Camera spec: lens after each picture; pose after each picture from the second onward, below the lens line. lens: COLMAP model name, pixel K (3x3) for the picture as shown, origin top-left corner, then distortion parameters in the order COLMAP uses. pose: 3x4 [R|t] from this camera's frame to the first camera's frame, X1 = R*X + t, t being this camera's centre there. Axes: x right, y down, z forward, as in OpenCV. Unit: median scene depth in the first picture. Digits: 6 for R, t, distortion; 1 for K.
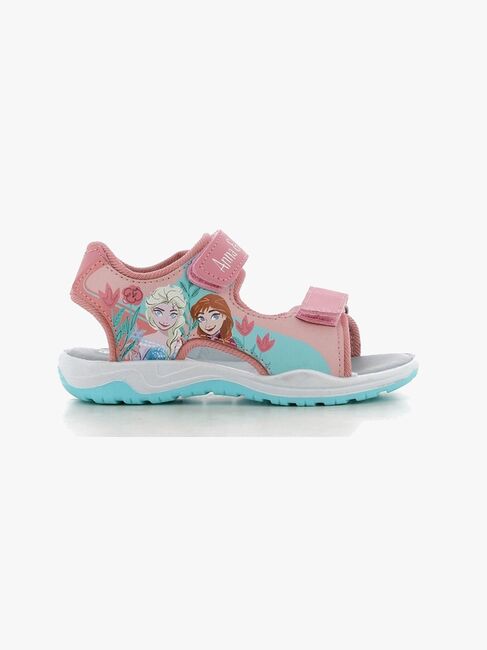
lens RADIAL K [[1438.7, 0, 243.7], [0, 1438.7, 325.0], [0, 0, 1]] dist [0.071472, 0.000000]
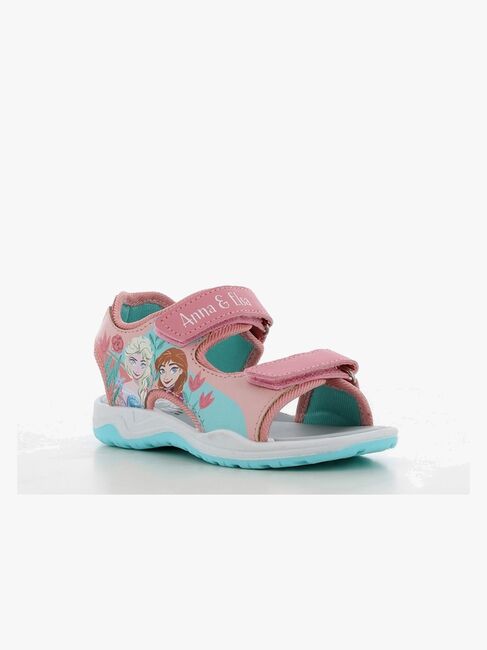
lens RADIAL K [[1438.7, 0, 243.2], [0, 1438.7, 325.0], [0, 0, 1]] dist [0.071472, 0.000000]
pose [[0.854581, 0.067176, -0.514956, 0.545704], [-0.087947, 0.995996, -0.016021, -0.025702], [0.511818, 0.058980, 0.857067, 0.146784]]
